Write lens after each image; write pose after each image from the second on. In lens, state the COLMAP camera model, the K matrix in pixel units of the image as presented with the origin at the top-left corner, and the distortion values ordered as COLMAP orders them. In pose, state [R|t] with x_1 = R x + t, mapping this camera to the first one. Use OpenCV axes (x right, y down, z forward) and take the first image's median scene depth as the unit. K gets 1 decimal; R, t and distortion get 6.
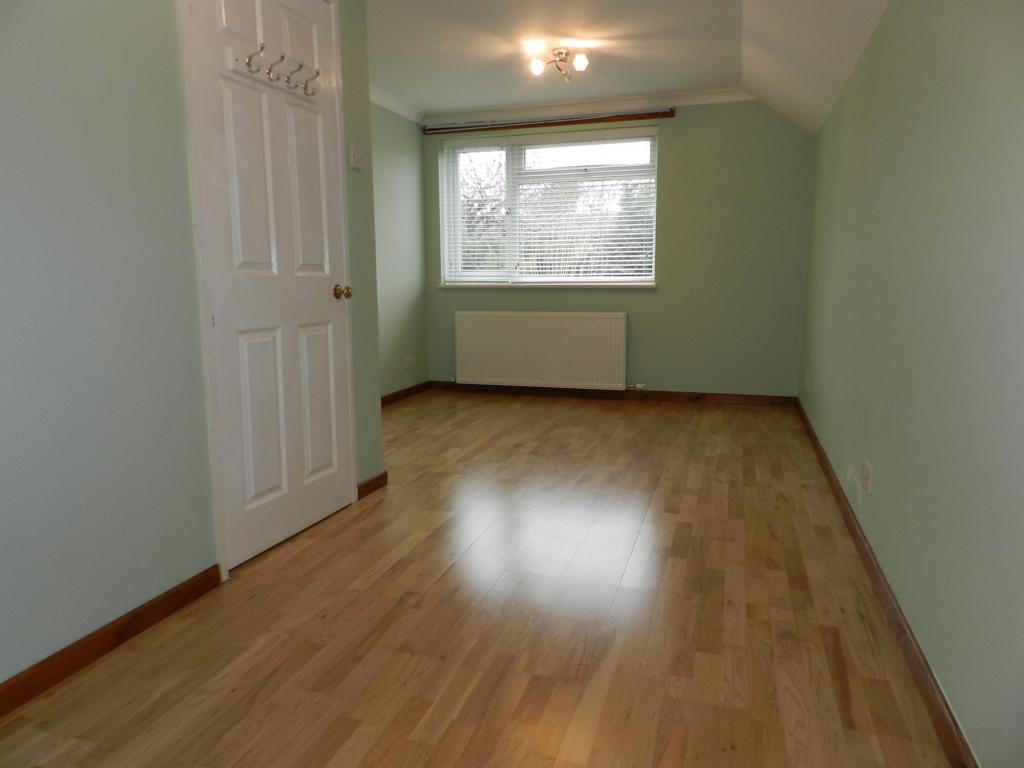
lens RADIAL K [[700.3, 0, 507.3], [0, 700.3, 385.5], [0, 0, 1]] dist [0.037951, -0.003365]
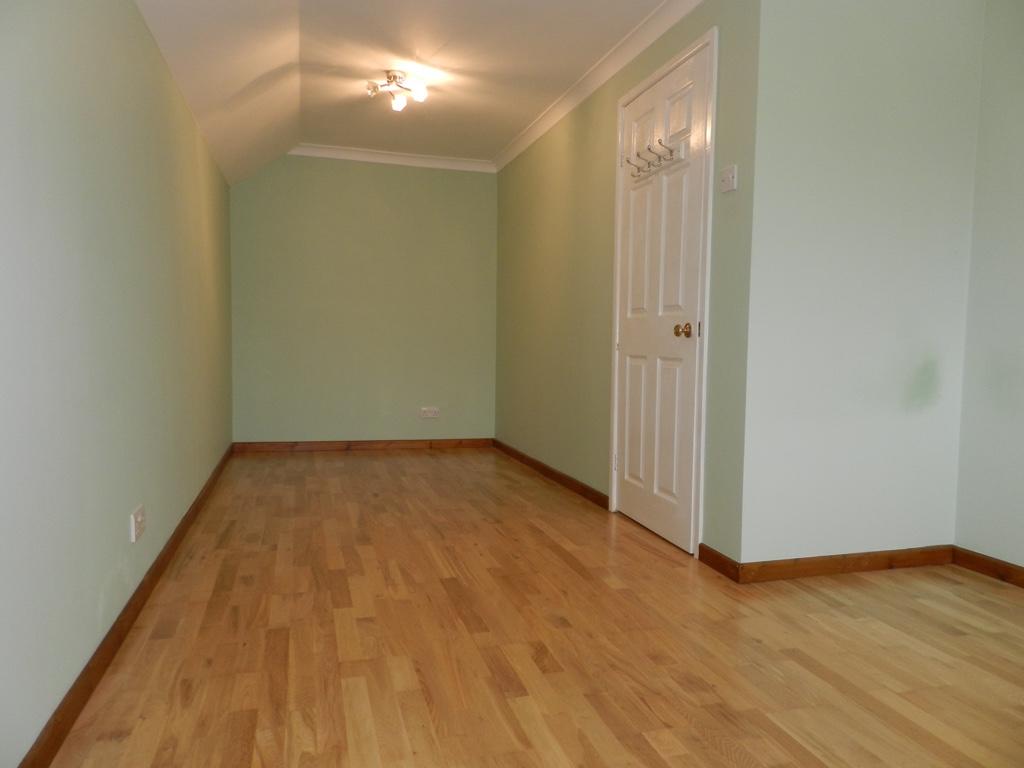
lens RADIAL K [[700.3, 0, 507.3], [0, 700.3, 385.5], [0, 0, 1]] dist [0.037951, -0.003365]
pose [[-0.825389, 0.025190, -0.564003, 0.620135], [-0.101109, 0.976257, 0.191571, -0.255188], [0.555437, 0.215146, -0.803244, 1.929525]]
